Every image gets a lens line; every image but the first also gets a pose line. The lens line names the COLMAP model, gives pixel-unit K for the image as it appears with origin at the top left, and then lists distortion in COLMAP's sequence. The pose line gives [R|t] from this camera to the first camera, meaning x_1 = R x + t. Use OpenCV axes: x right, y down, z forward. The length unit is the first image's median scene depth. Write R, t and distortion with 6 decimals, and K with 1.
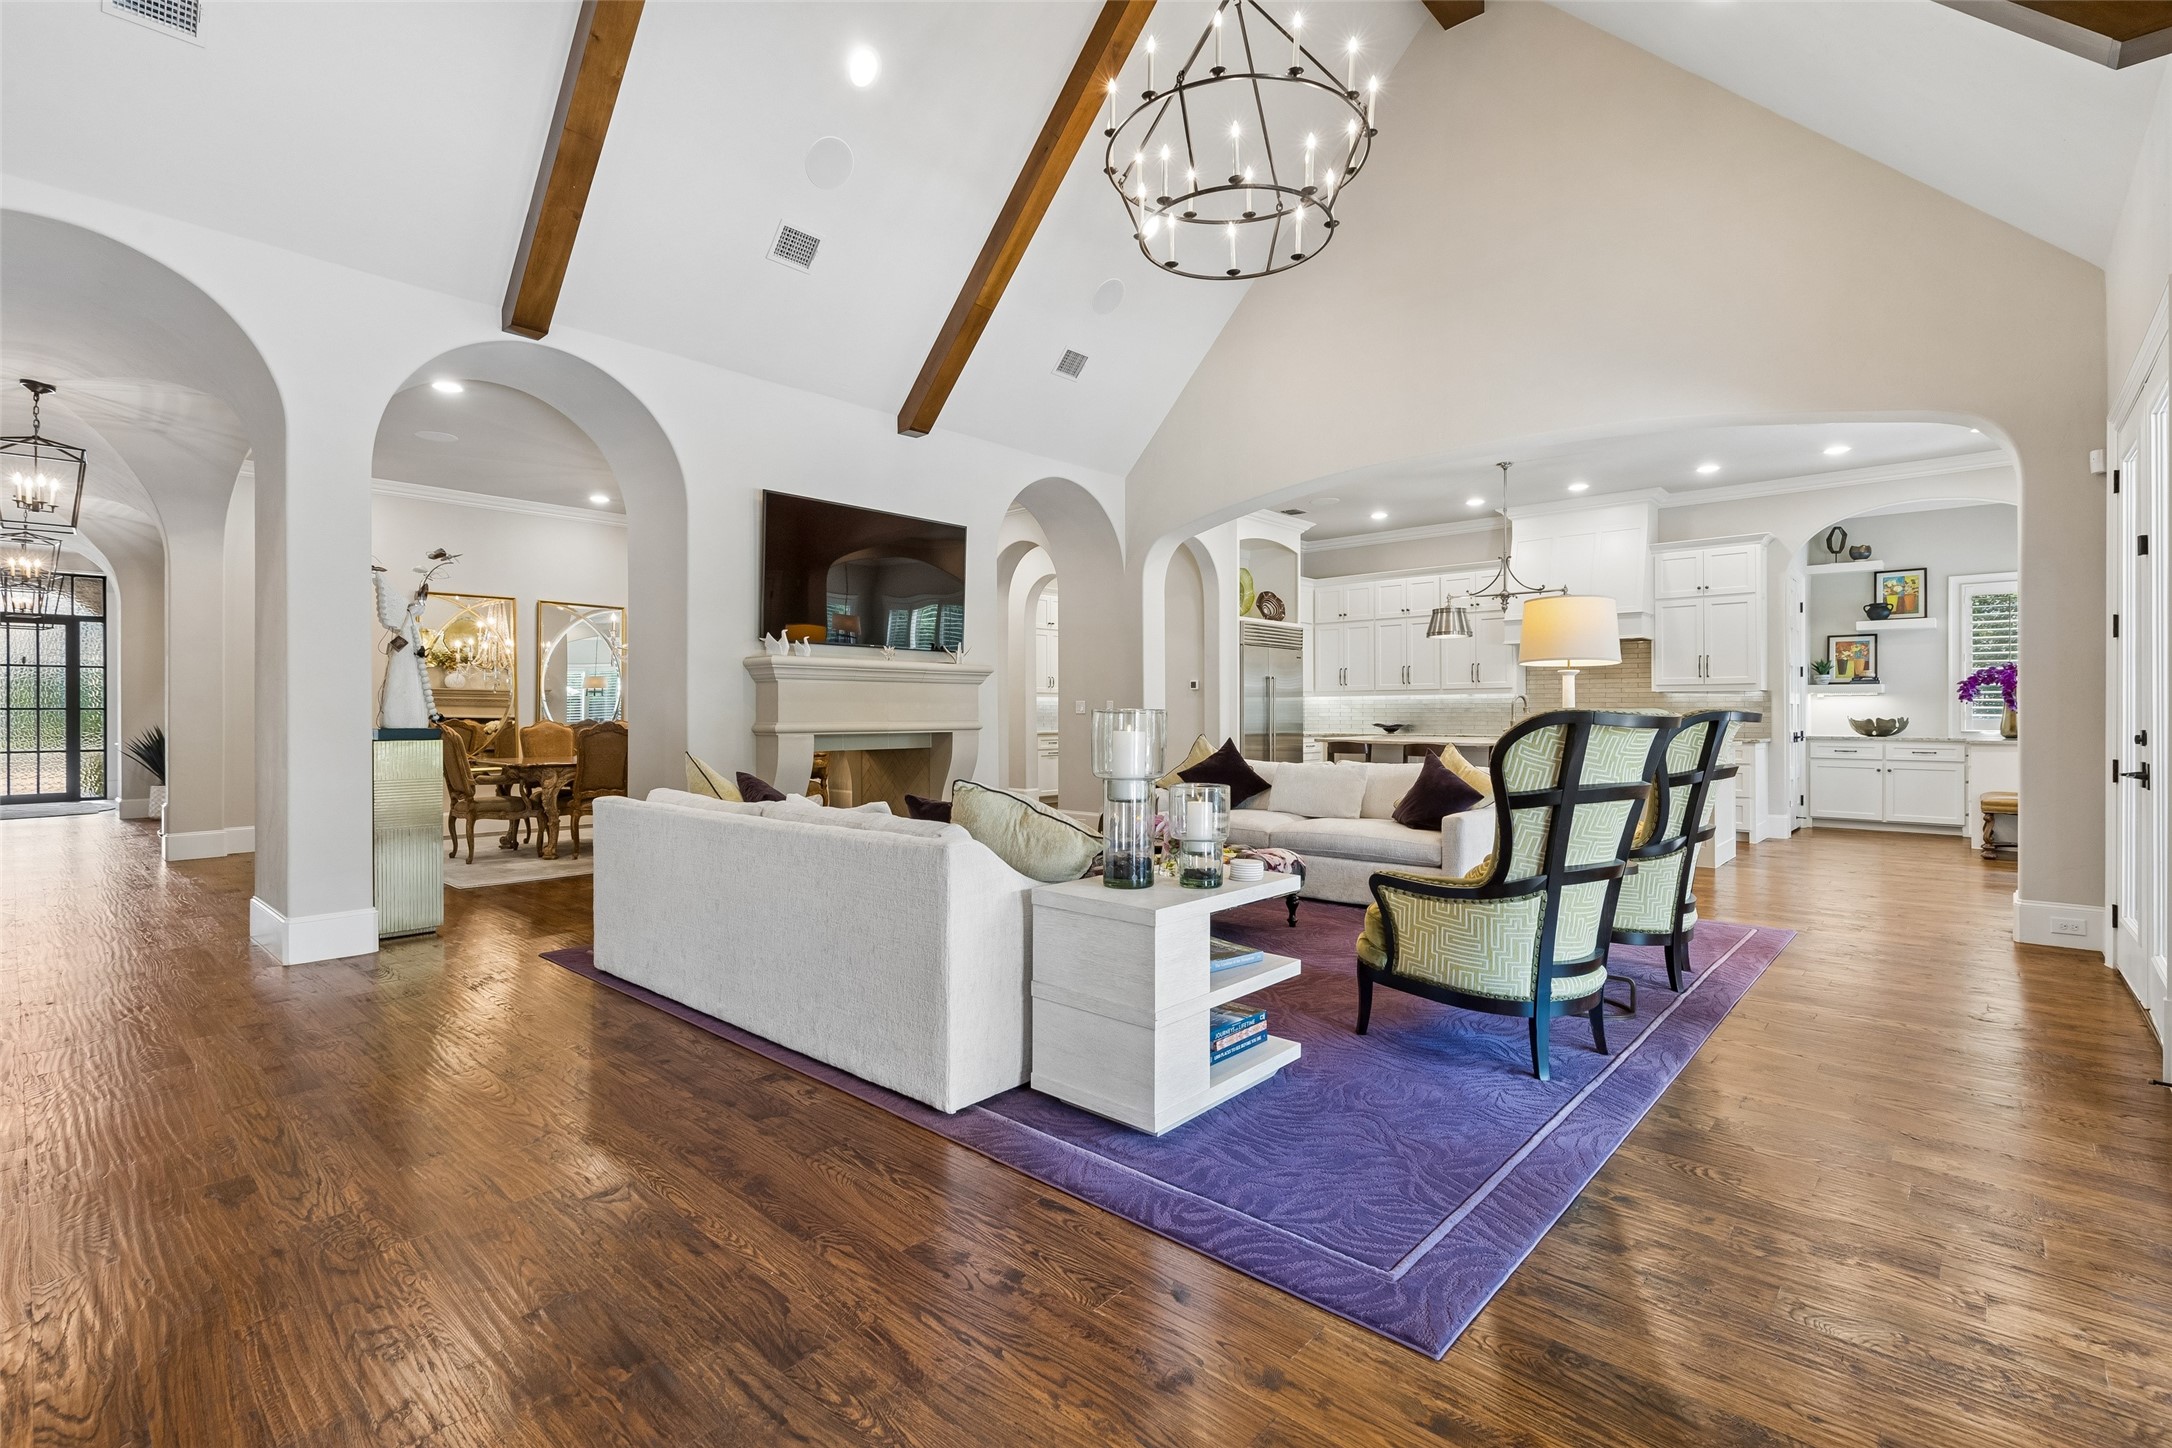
lens RADIAL K [[981.7, 0, 1081.7], [0, 981.7, 709.5], [0, 0, 1]] dist [-0.001365, -0.000162]
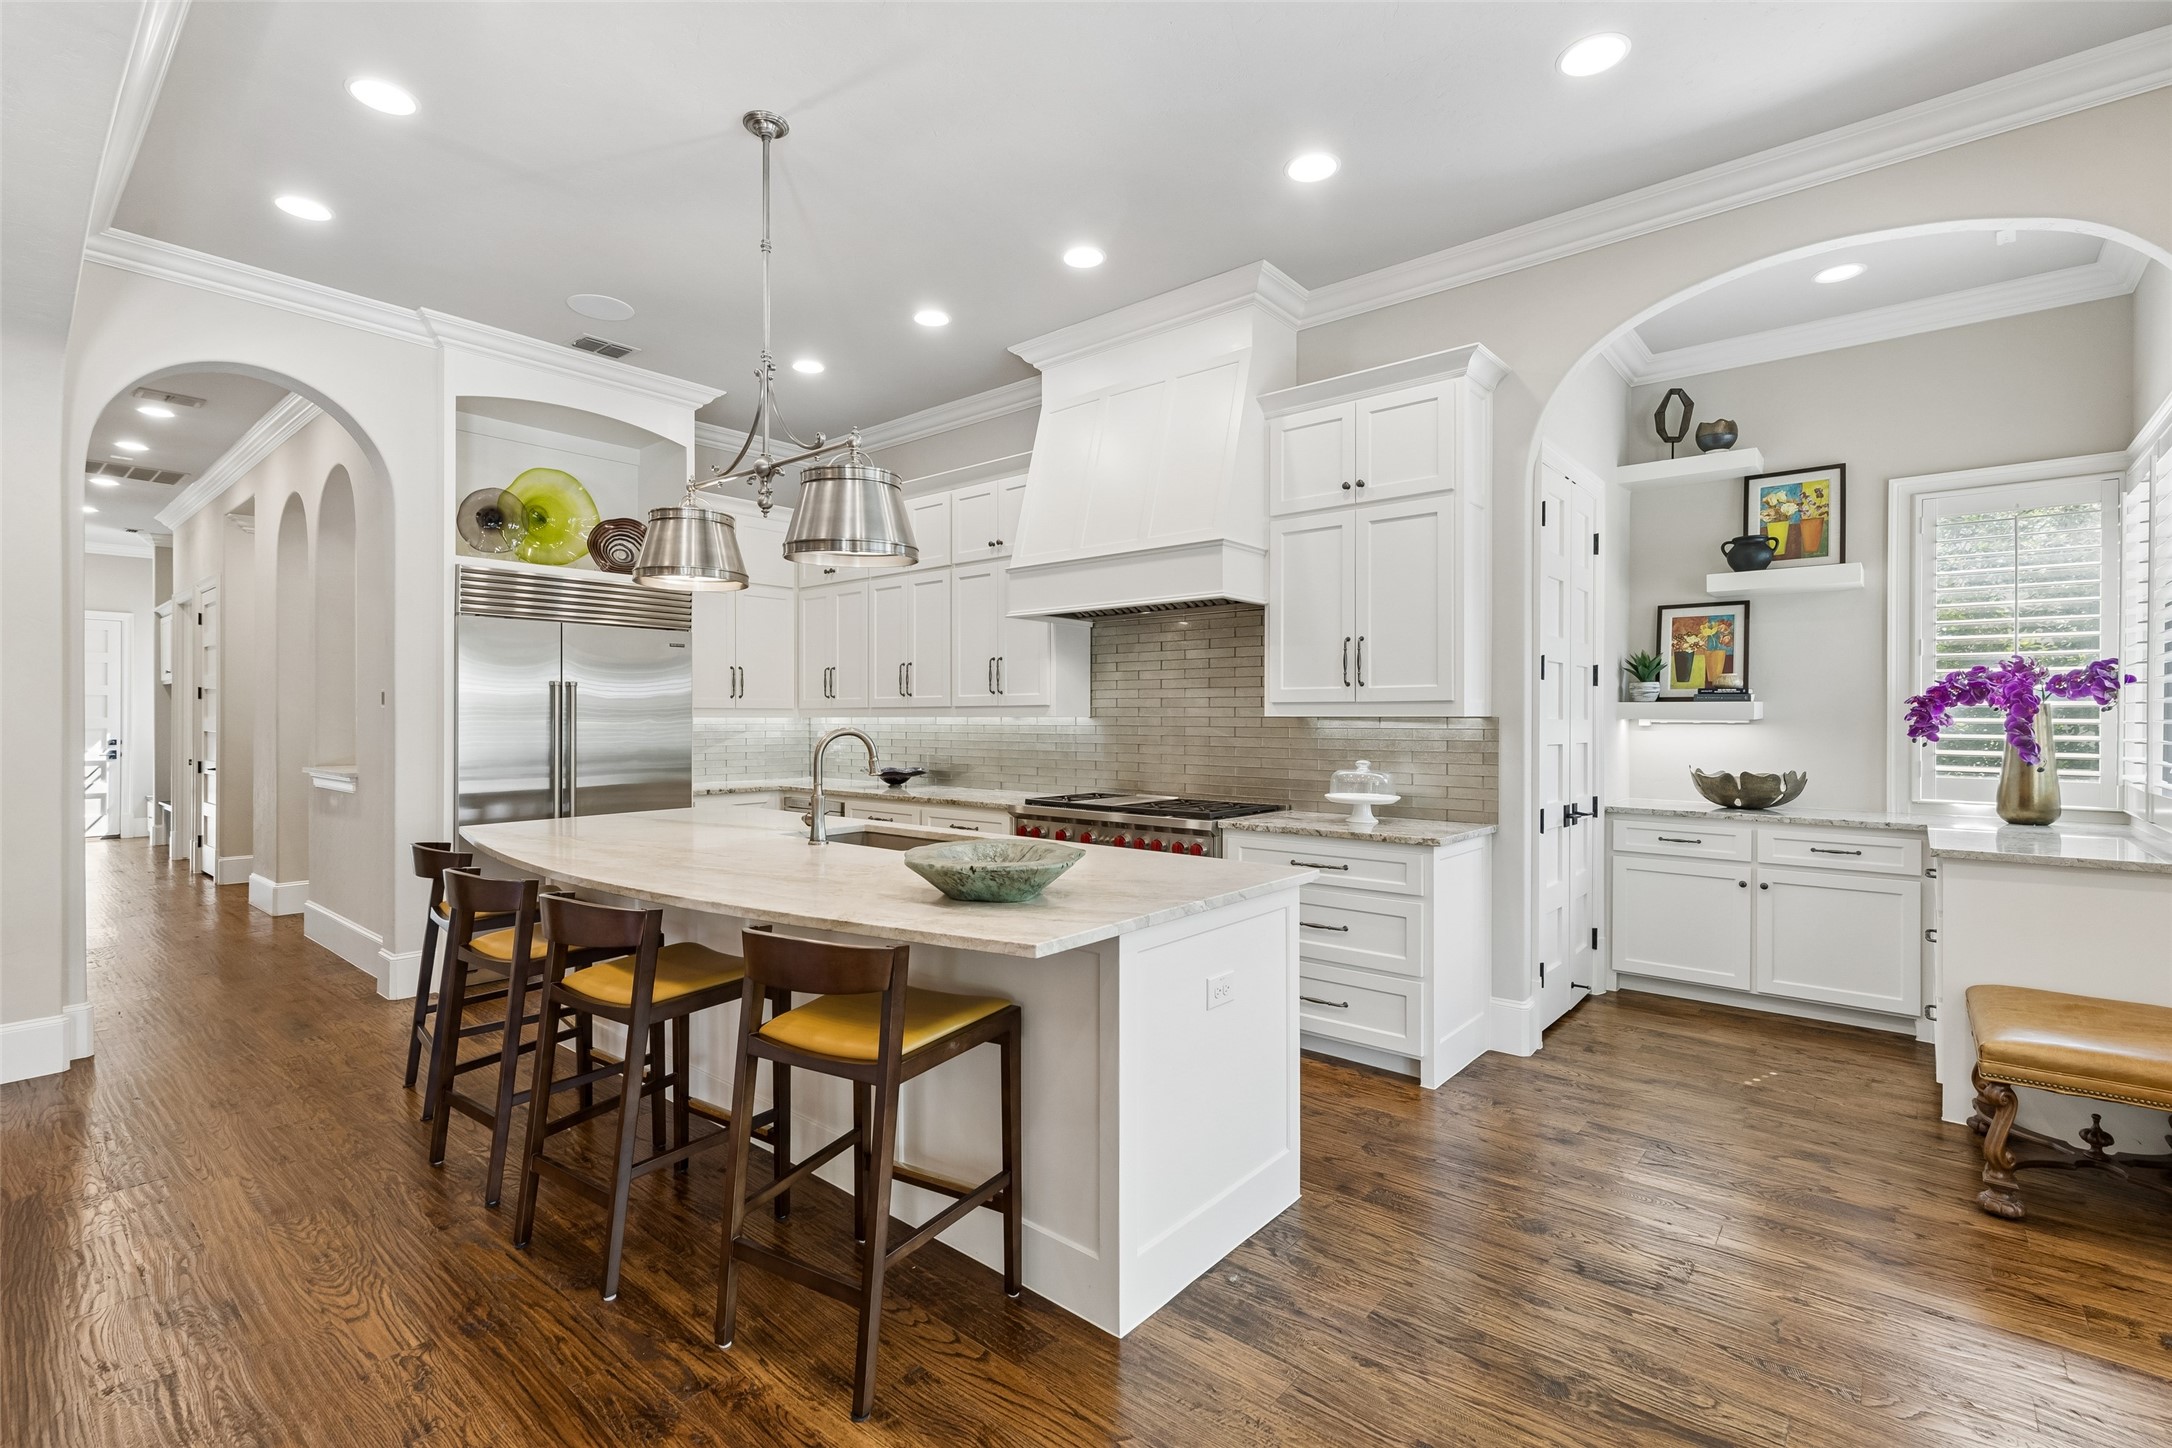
lens RADIAL K [[981.7, 0, 1073.9], [0, 981.7, 722.9], [0, 0, 1]] dist [-0.001365, -0.000162]
pose [[0.999336, 0.003110, 0.036308, 0.457027], [-0.003333, 0.999976, 0.006081, -0.016994], [-0.036288, -0.006198, 0.999322, 0.521383]]
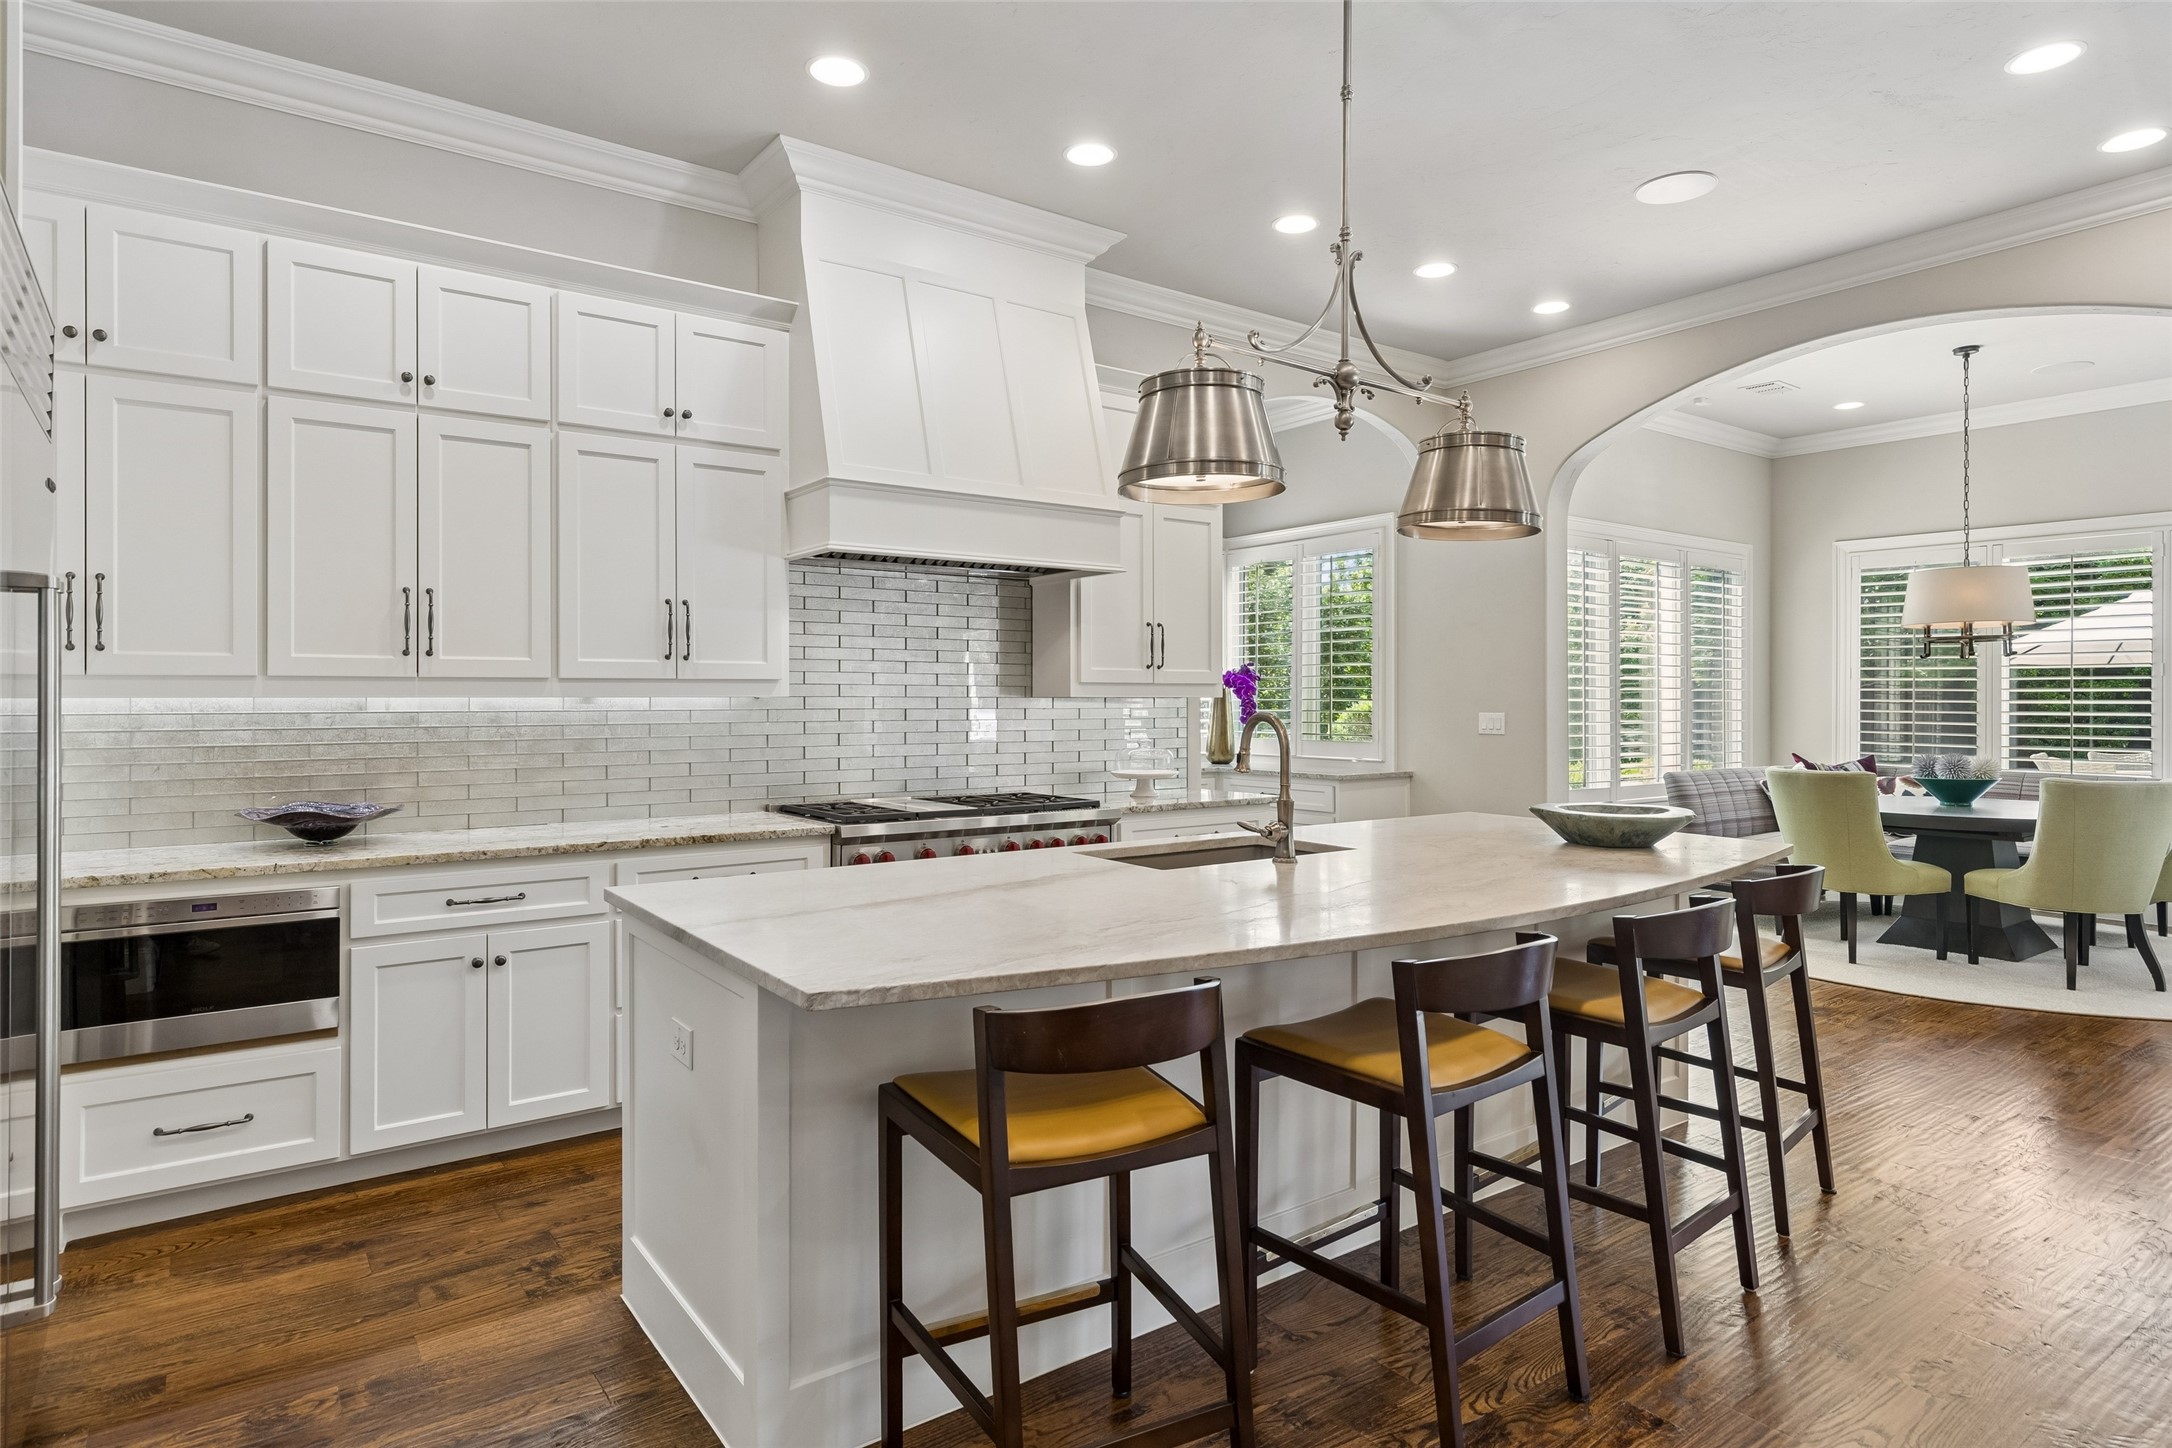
lens RADIAL K [[1165.3, 0, 1080.9], [0, 1165.3, 707.3], [0, 0, 1]] dist [-0.021102, -0.000329]
pose [[0.180906, -0.008183, 0.983466, 0.059632], [-0.002417, 0.999959, 0.008764, -0.016981], [-0.983497, -0.003963, 0.180879, 0.866891]]
